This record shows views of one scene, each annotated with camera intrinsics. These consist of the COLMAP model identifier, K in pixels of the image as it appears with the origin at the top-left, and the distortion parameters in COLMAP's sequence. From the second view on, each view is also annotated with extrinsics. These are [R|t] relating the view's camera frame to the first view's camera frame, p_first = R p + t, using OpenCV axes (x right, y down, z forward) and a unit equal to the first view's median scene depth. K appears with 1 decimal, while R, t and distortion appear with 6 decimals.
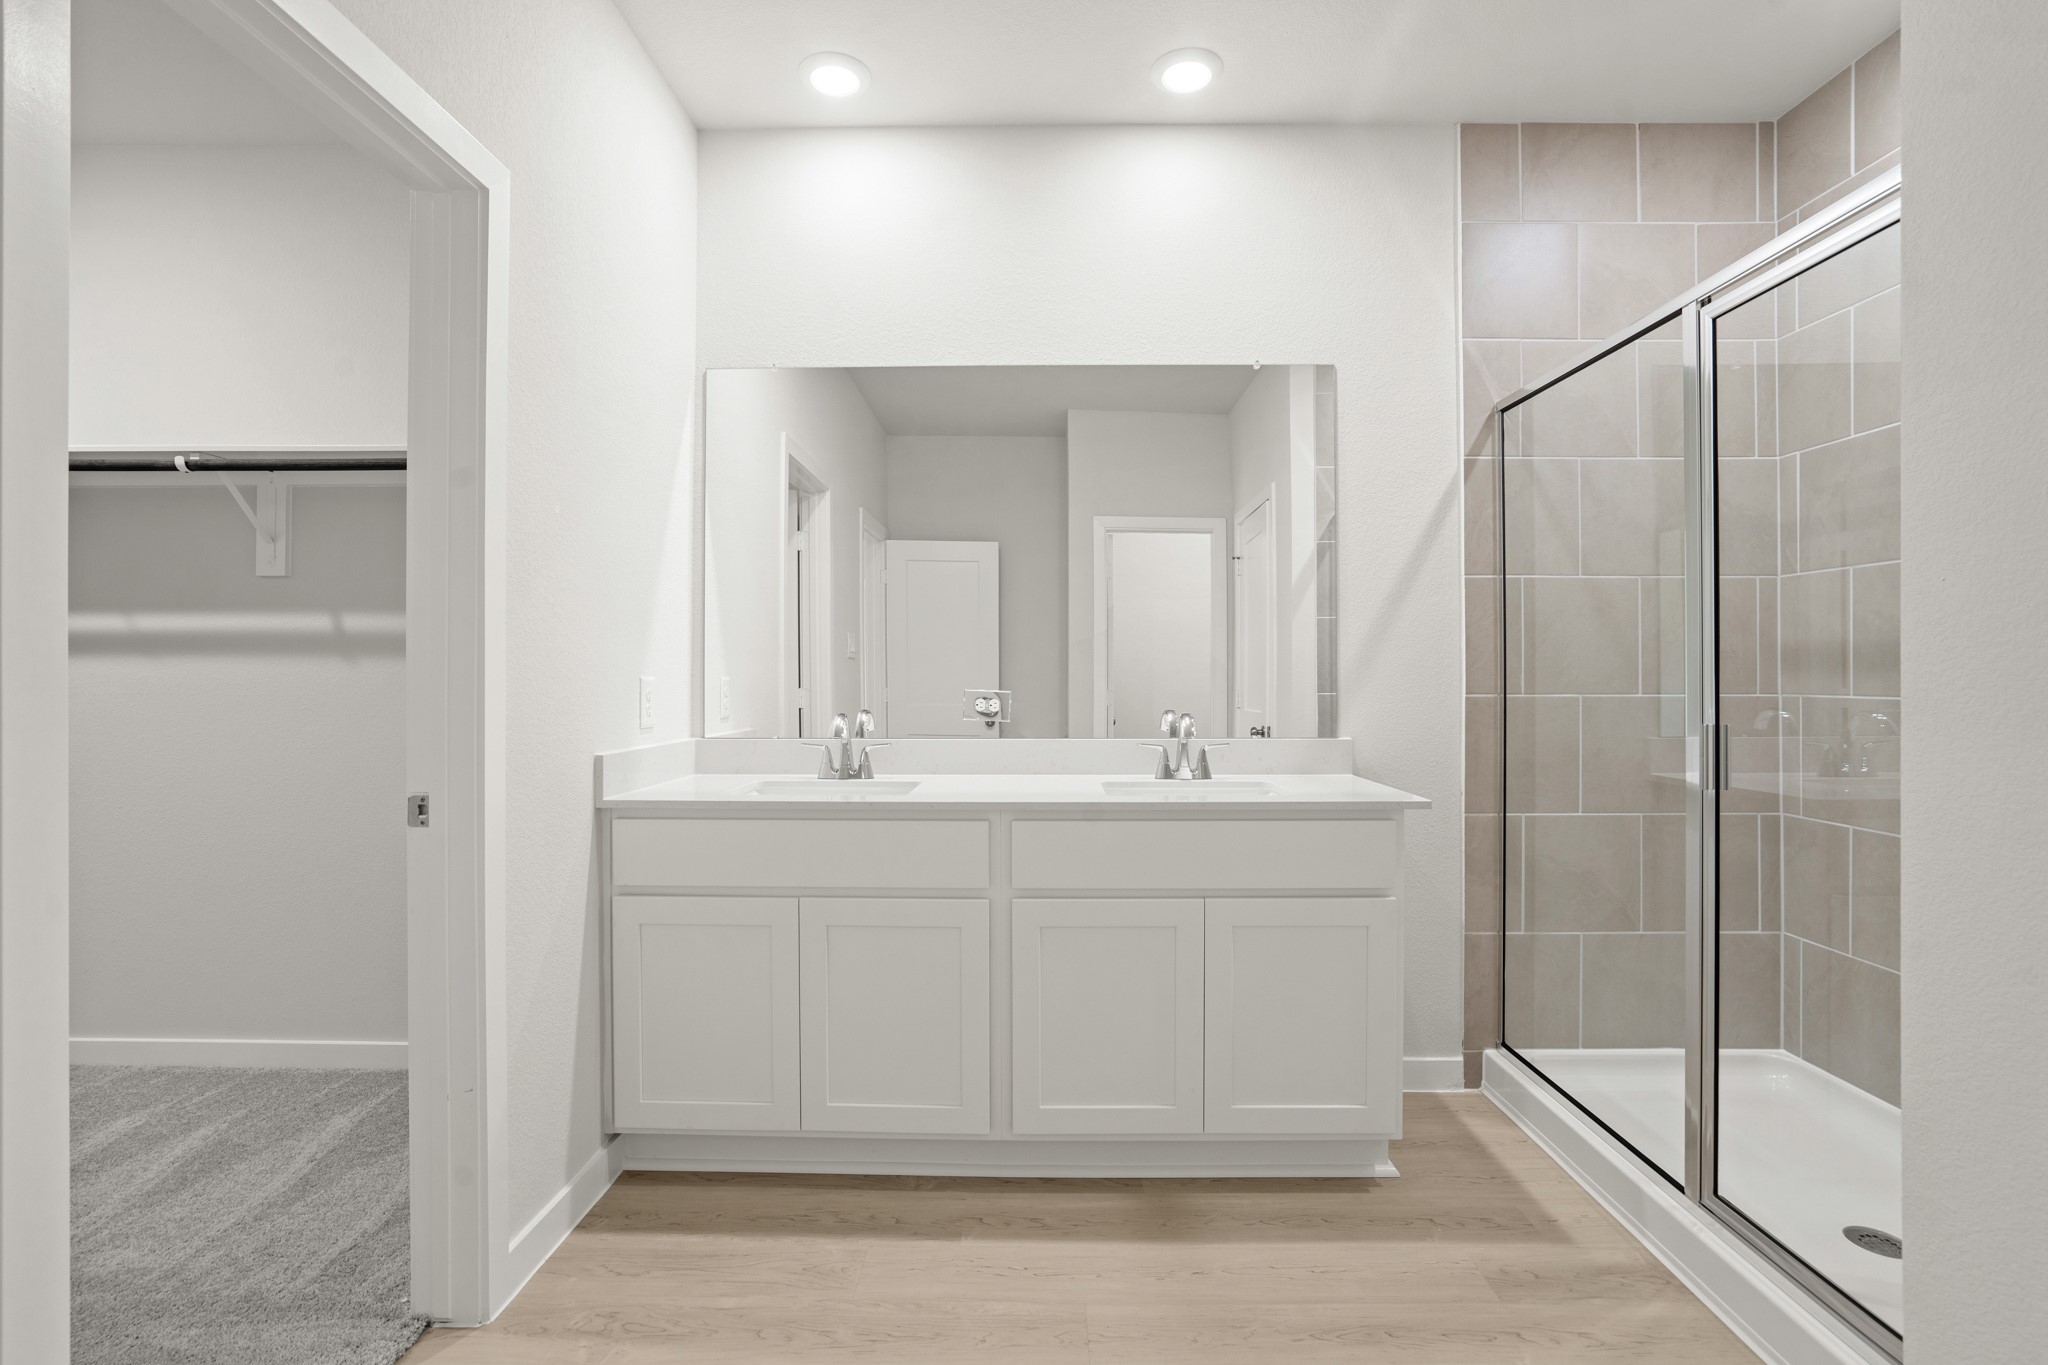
lens RADIAL K [[960.2, 0, 1035.4], [0, 960.2, 668.4], [0, 0, 1]] dist [-0.037850, 0.008390]
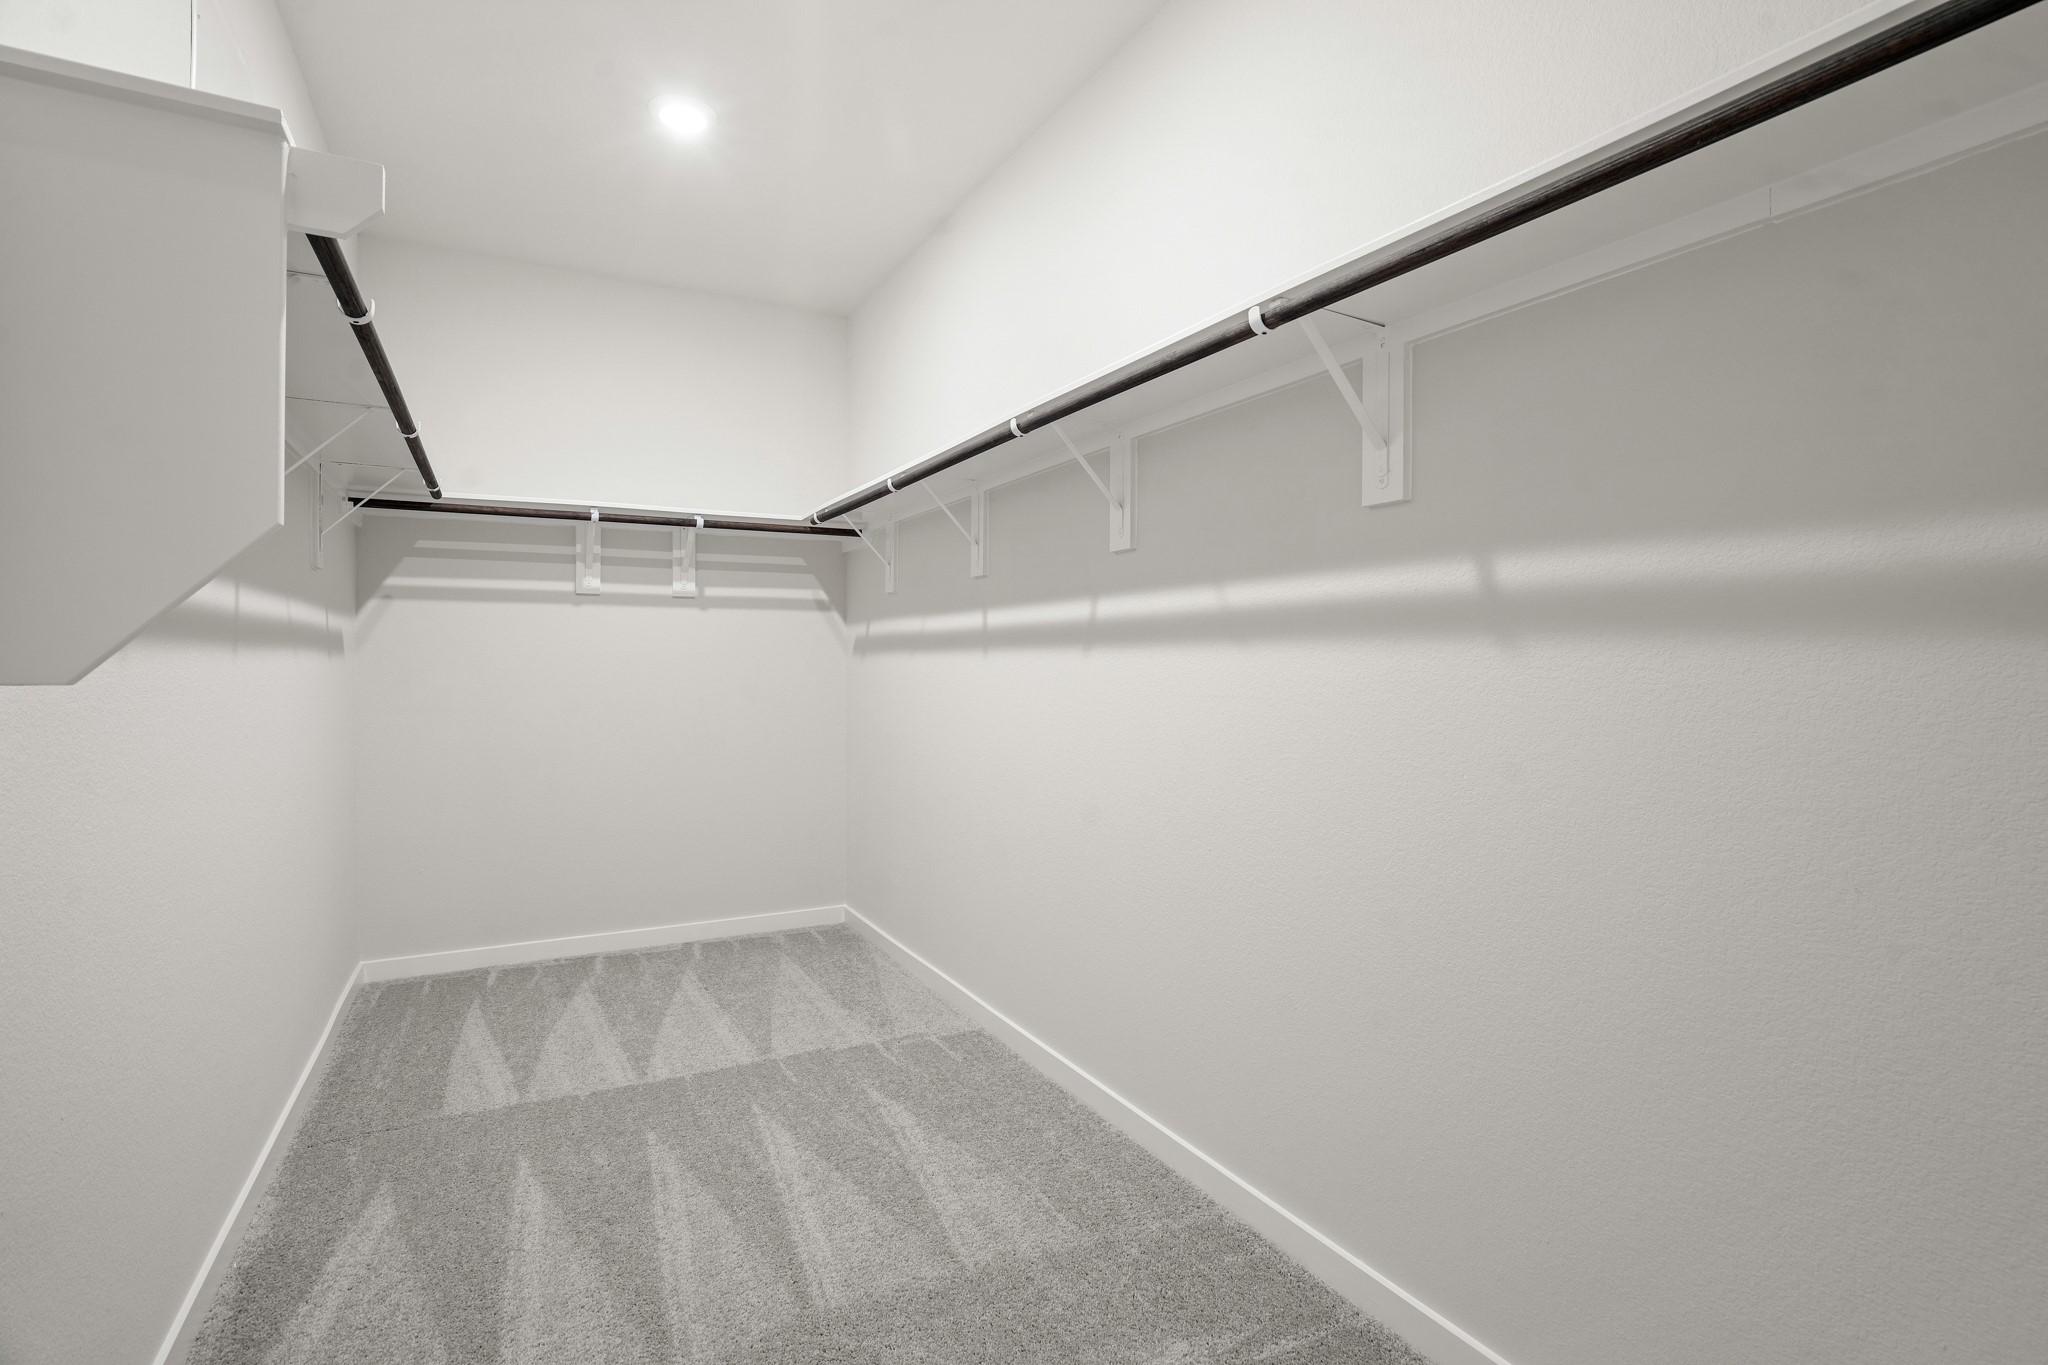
lens RADIAL K [[960.2, 0, 1032.0], [0, 960.2, 674.6], [0, 0, 1]] dist [-0.037850, 0.008390]
pose [[0.515143, 0.003948, -0.857095, -0.407483], [0.000080, 0.999989, 0.004655, 0.007892], [0.857105, -0.002466, 0.515137, 0.495108]]
